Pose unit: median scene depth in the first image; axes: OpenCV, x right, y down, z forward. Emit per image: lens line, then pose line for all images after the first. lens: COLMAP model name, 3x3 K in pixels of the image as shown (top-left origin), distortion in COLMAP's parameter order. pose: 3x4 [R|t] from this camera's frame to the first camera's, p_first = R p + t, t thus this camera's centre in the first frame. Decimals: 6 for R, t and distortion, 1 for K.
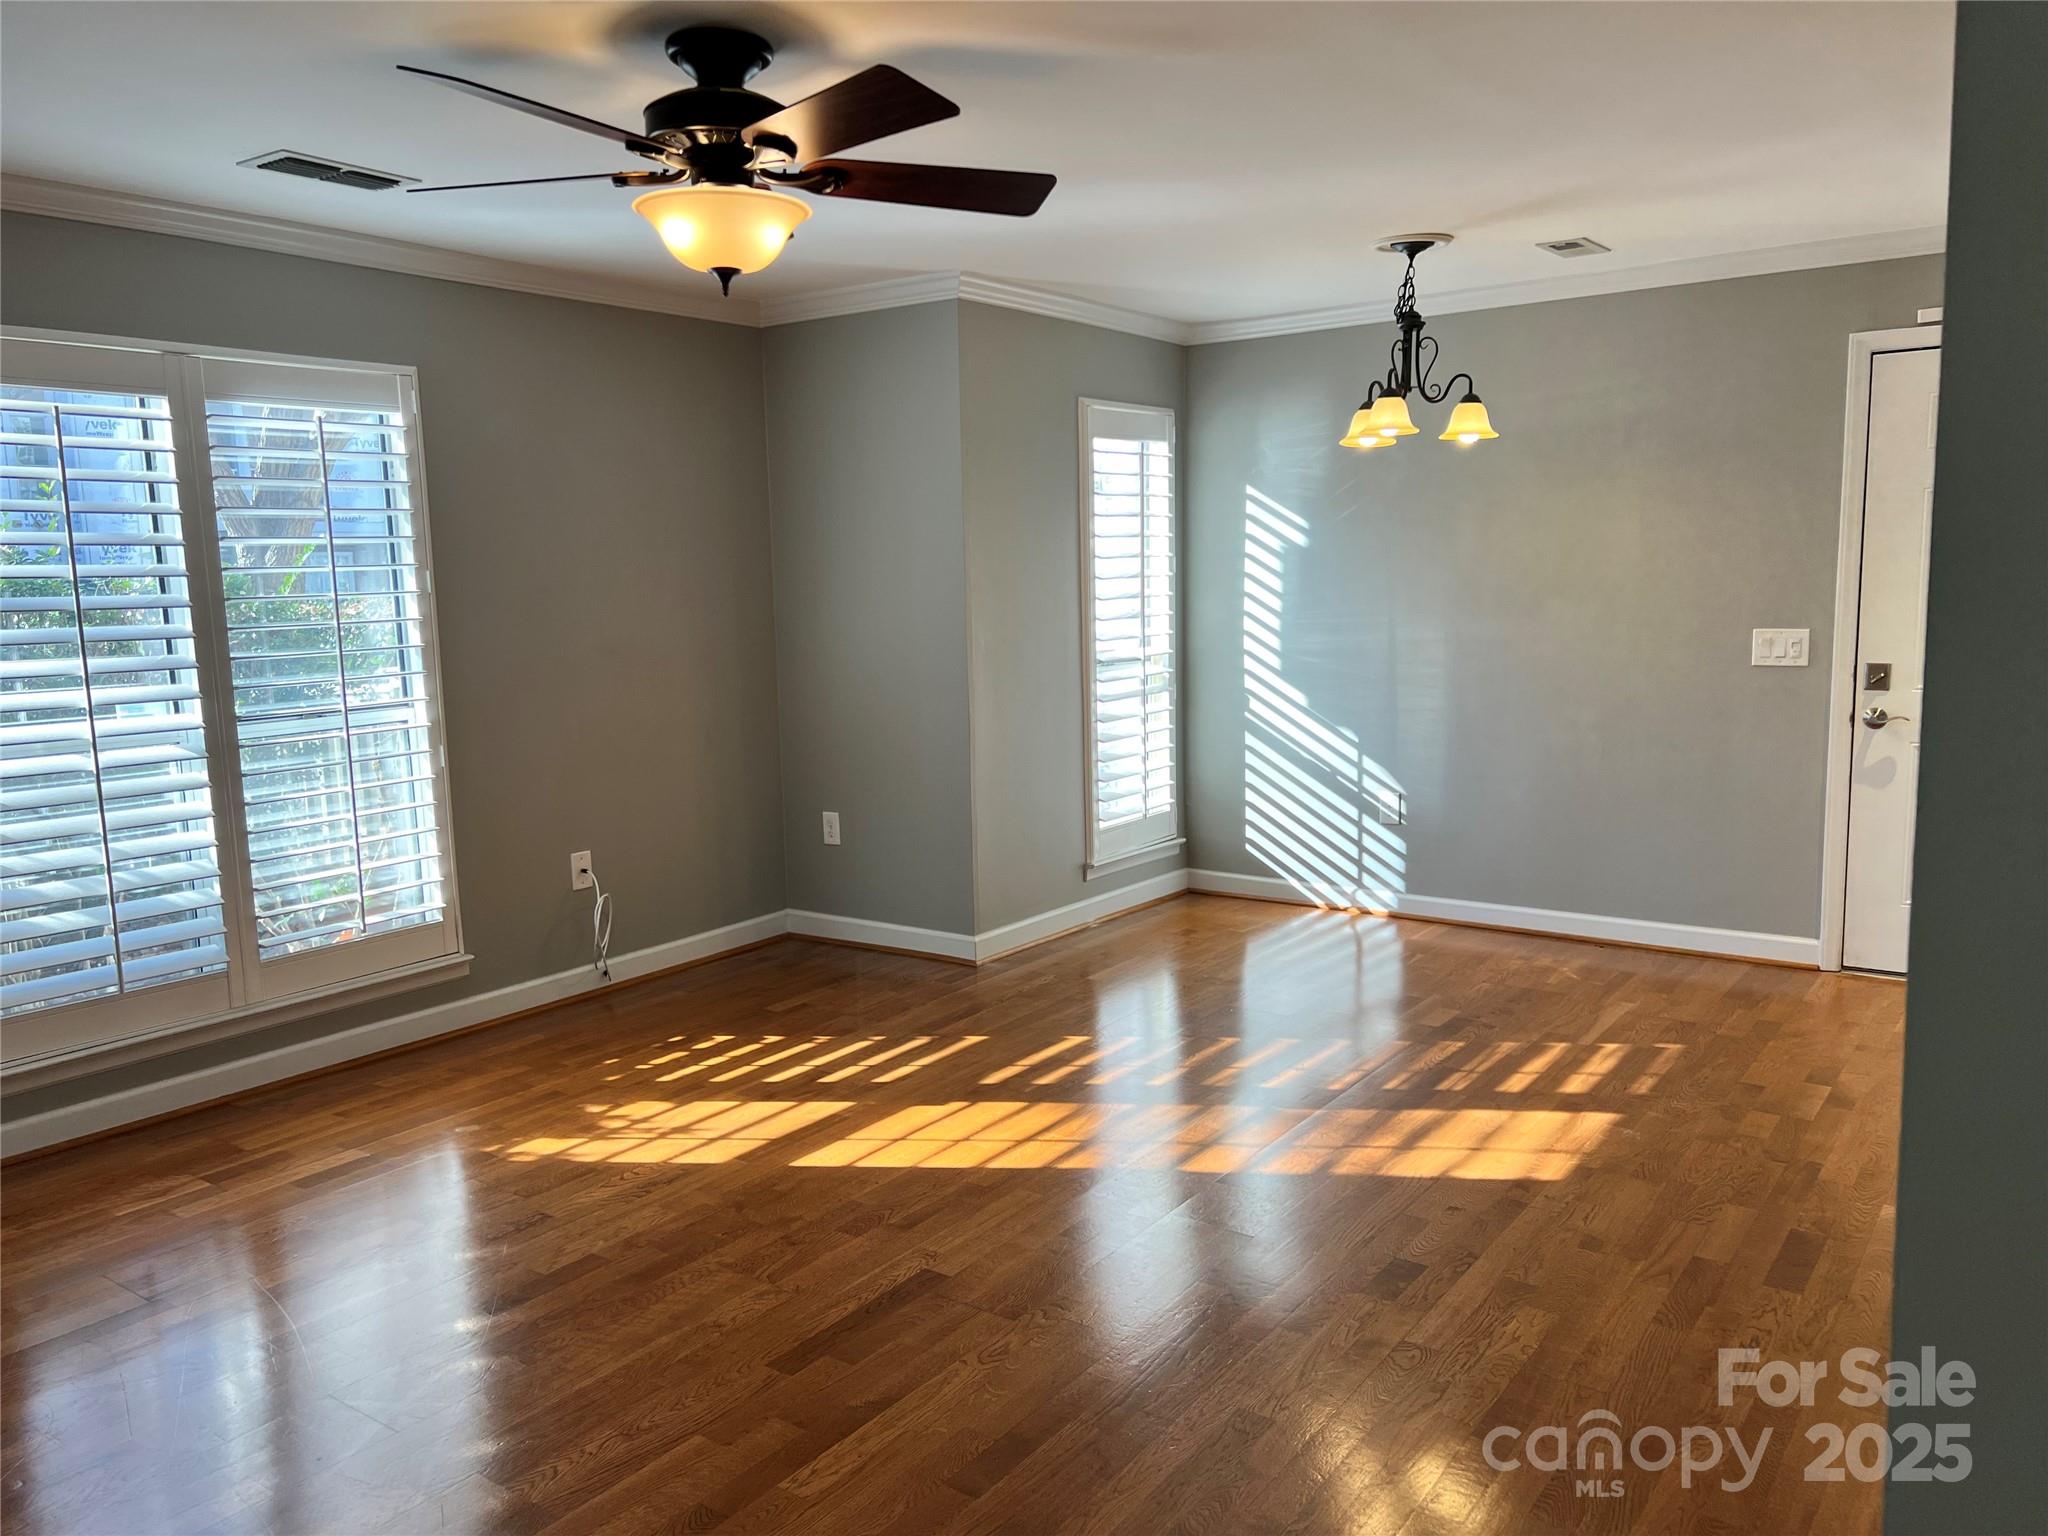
lens RADIAL K [[1538.8, 0, 1030.8], [0, 1538.8, 789.5], [0, 0, 1]] dist [0.055712, -0.095634]
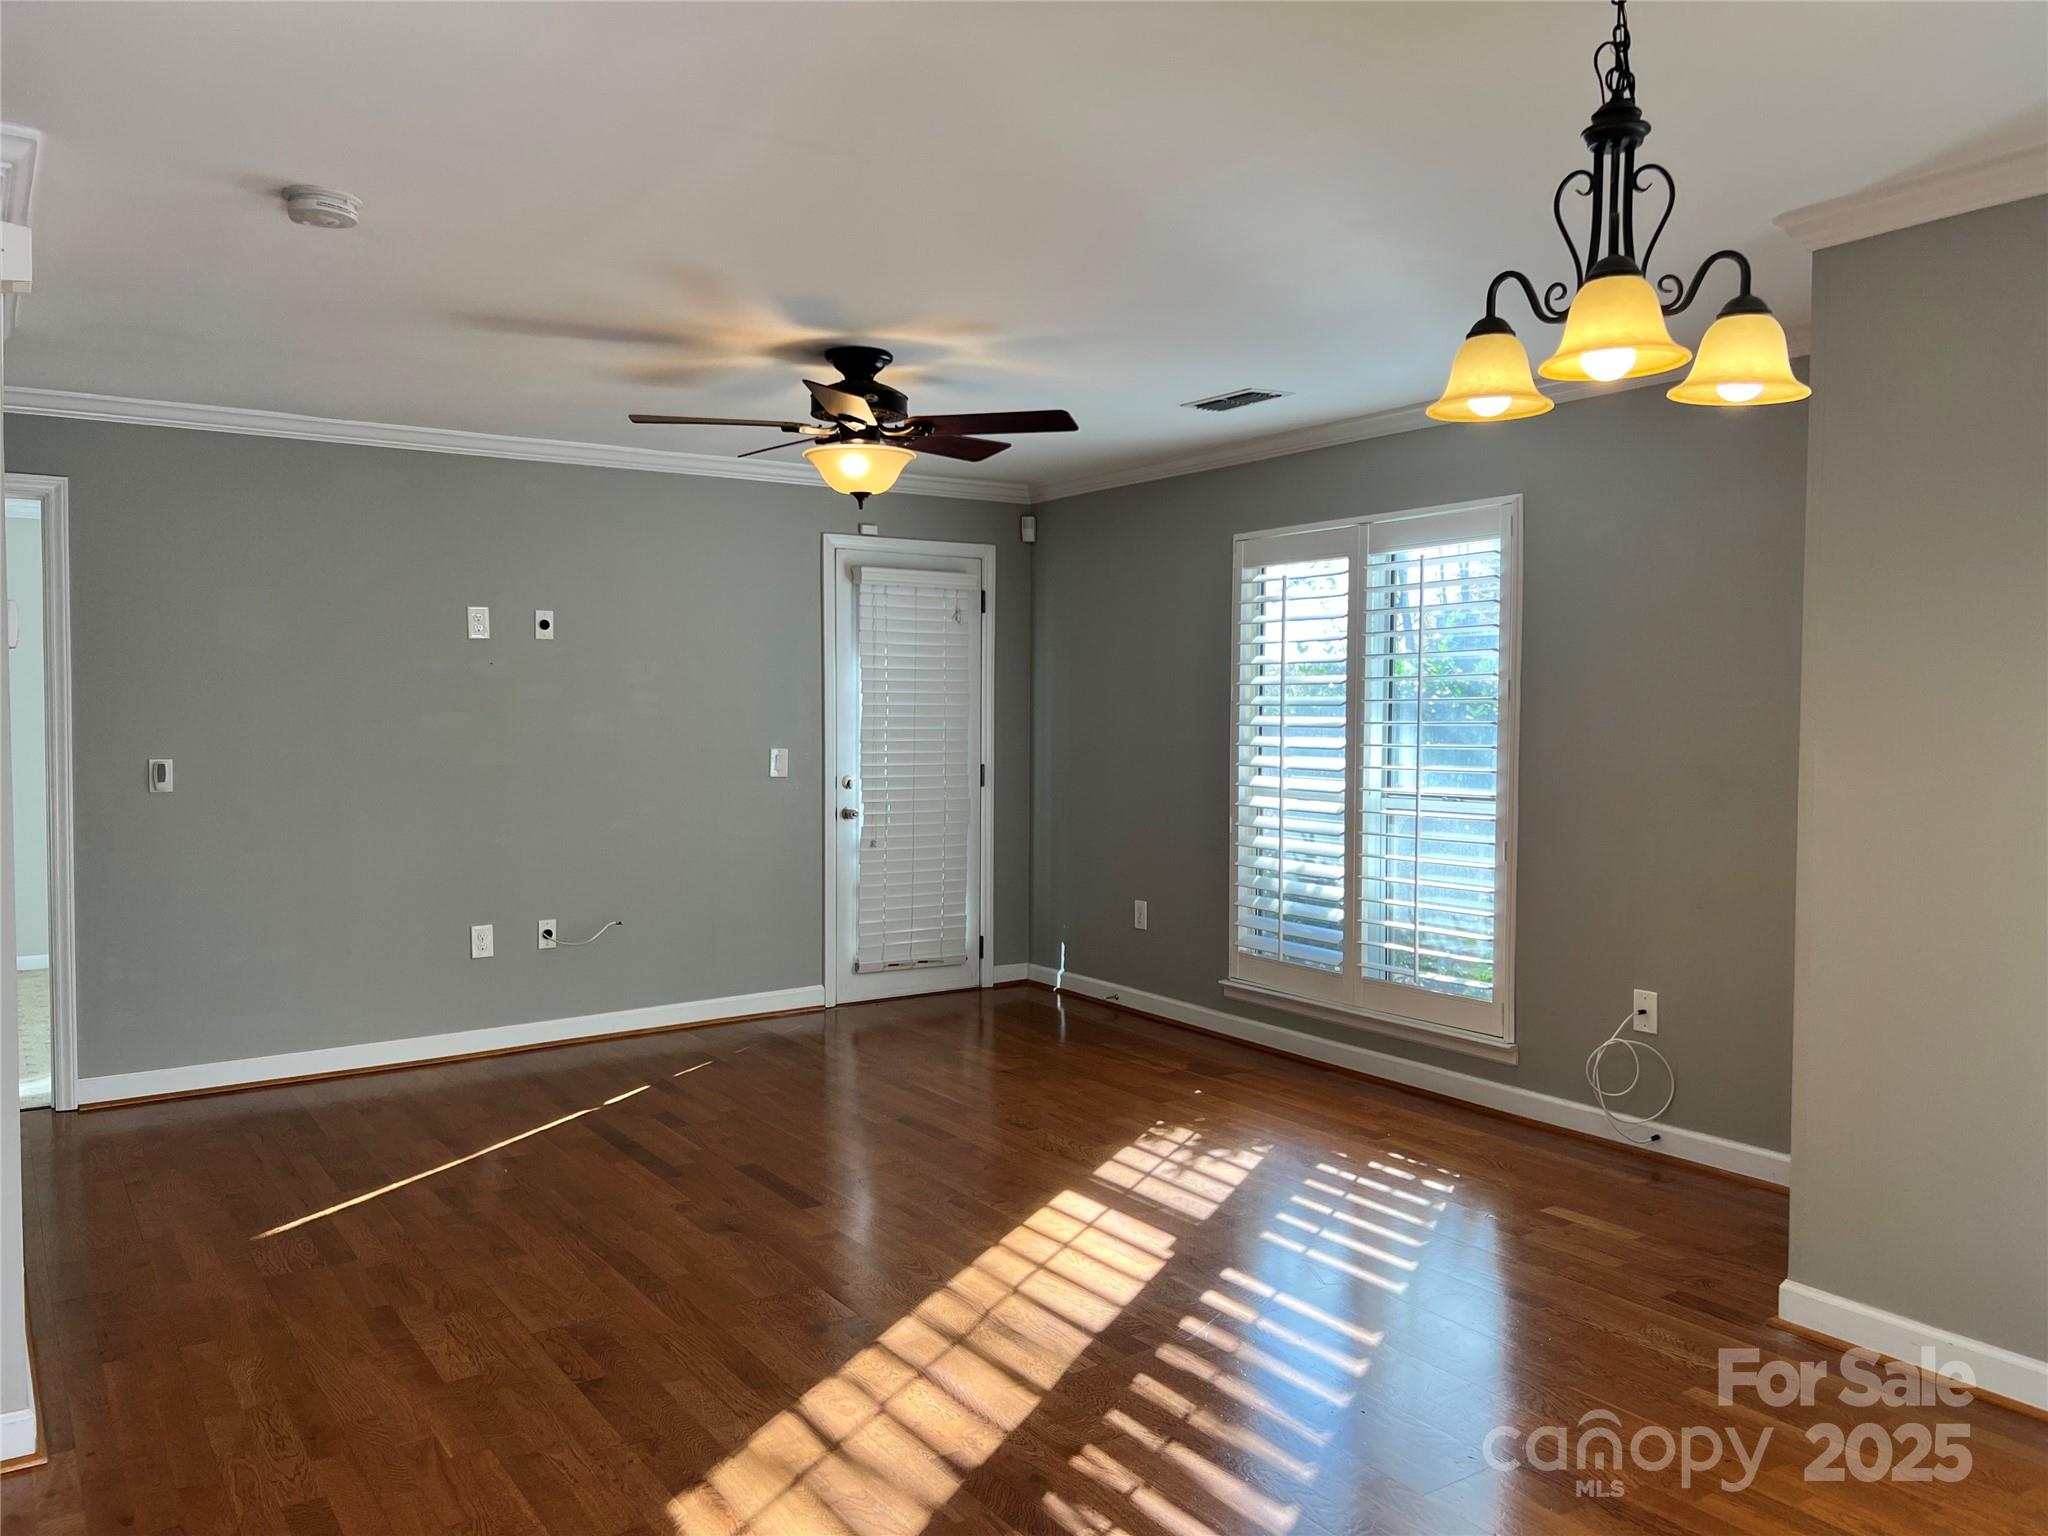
lens RADIAL K [[1538.8, 0, 1030.8], [0, 1538.8, 789.5], [0, 0, 1]] dist [0.055712, -0.095634]
pose [[-0.346198, 0.080040, -0.934741, 0.859398], [-0.125944, 0.983370, 0.130850, -0.191753], [0.929669, 0.163025, -0.330360, 1.218045]]
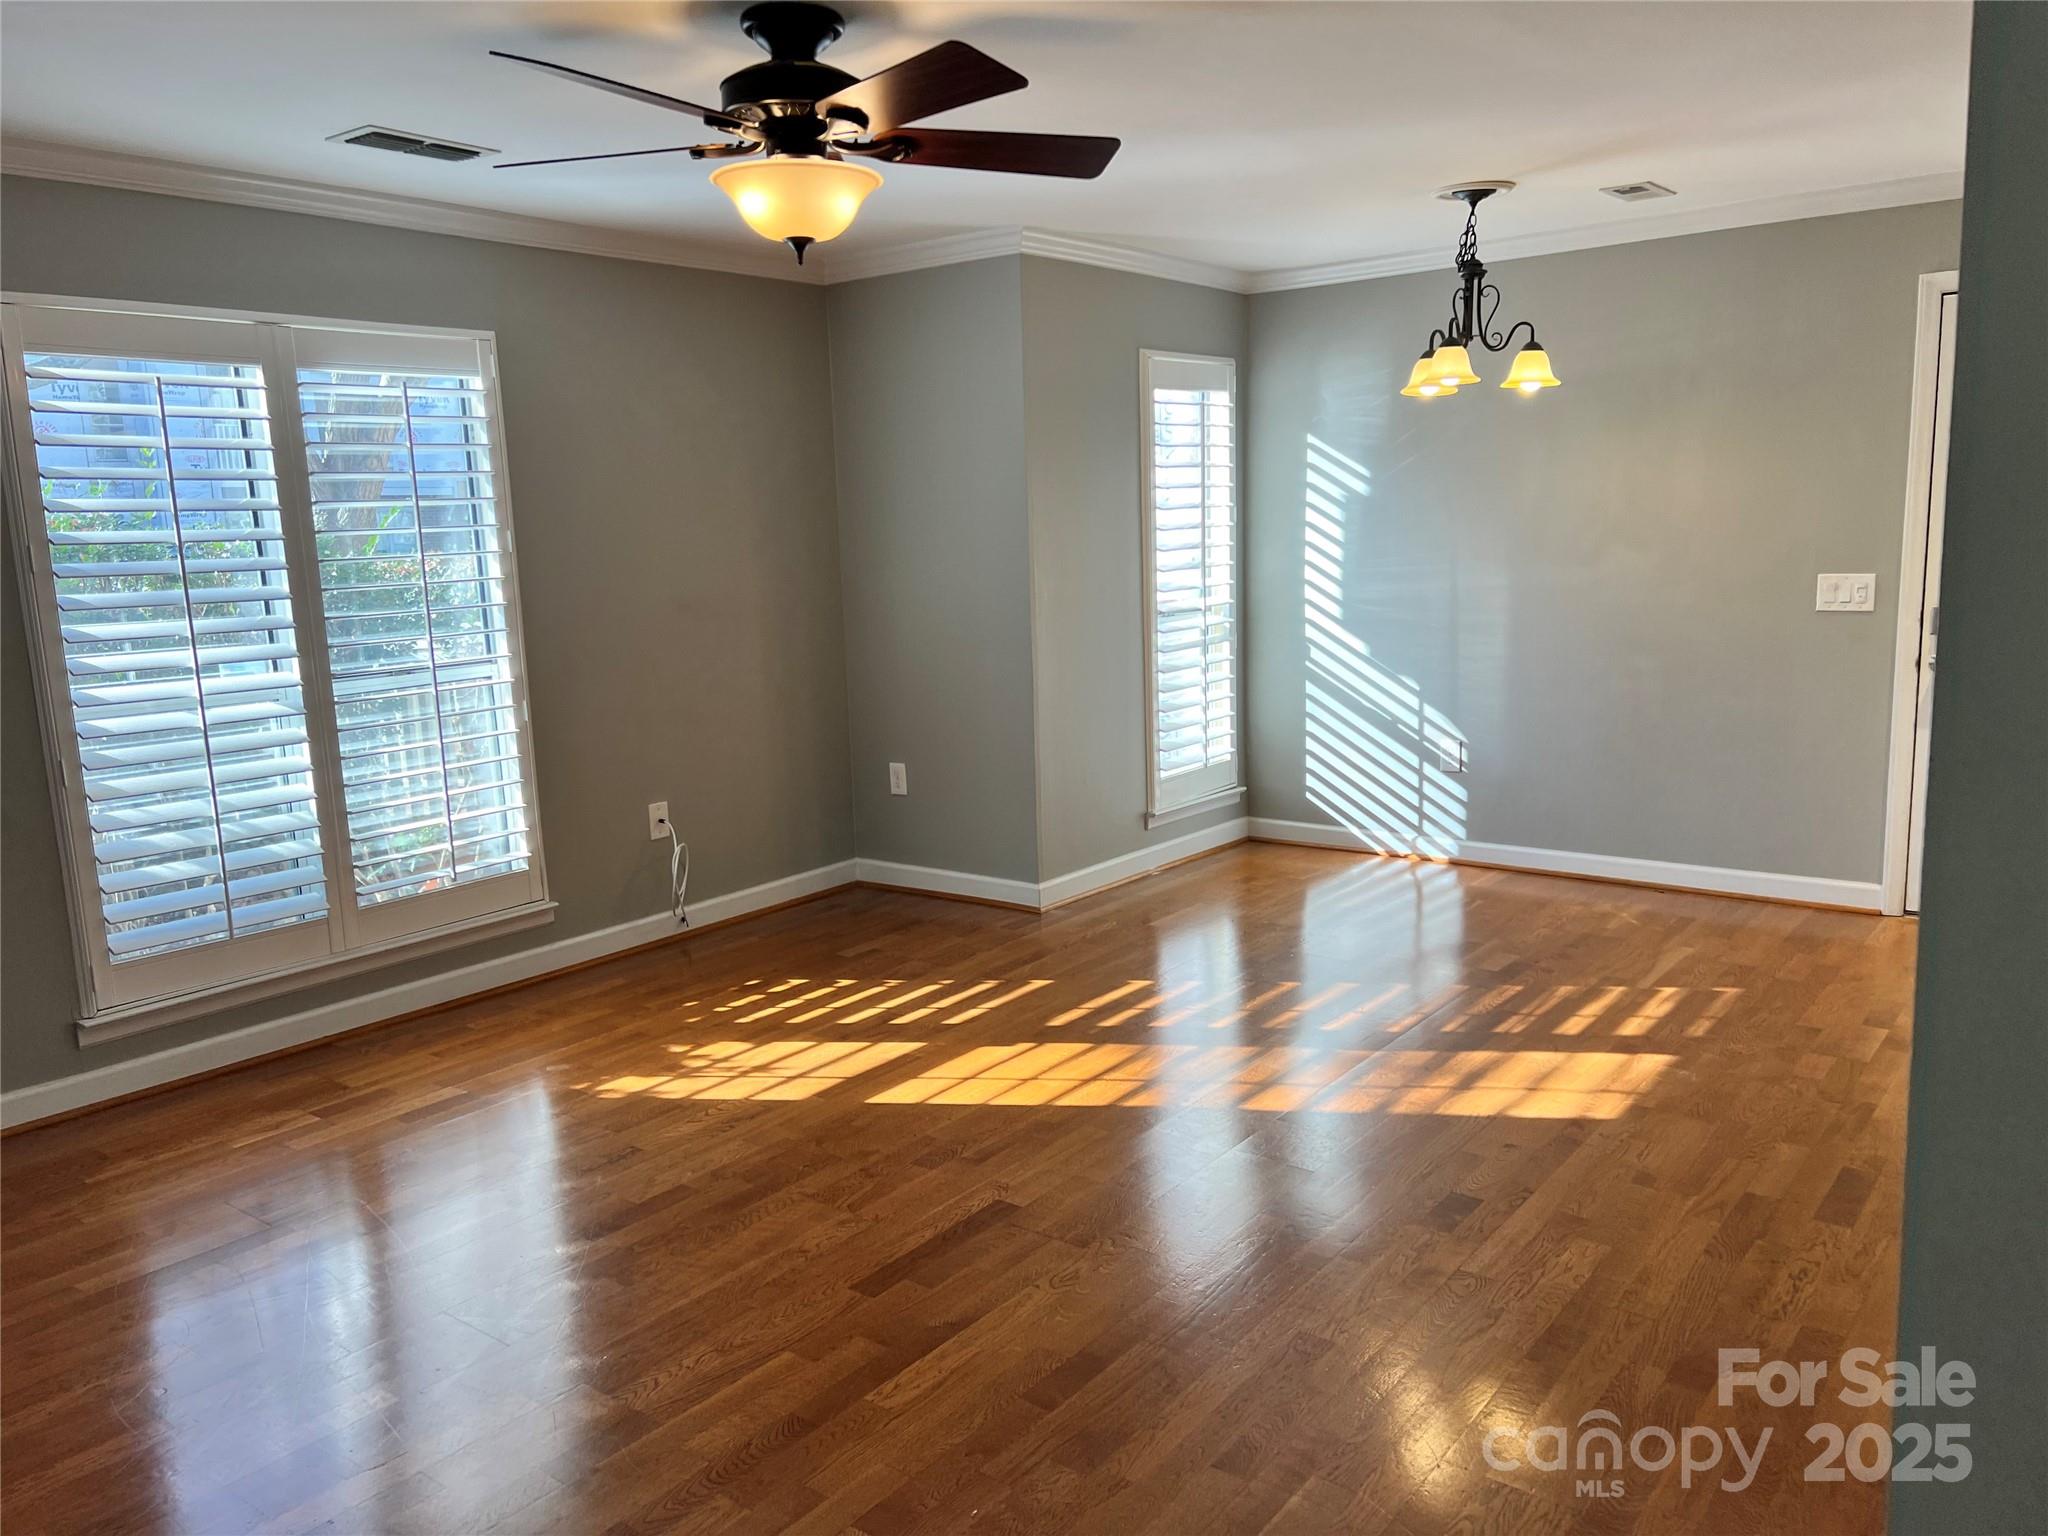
lens RADIAL K [[1538.8, 0, 1030.8], [0, 1538.8, 789.5], [0, 0, 1]] dist [0.055712, -0.095634]
pose [[0.999276, -0.004426, -0.037791, -0.004044], [0.005683, 0.999432, 0.033216, -0.001533], [0.037622, -0.033407, 0.998733, -0.025696]]
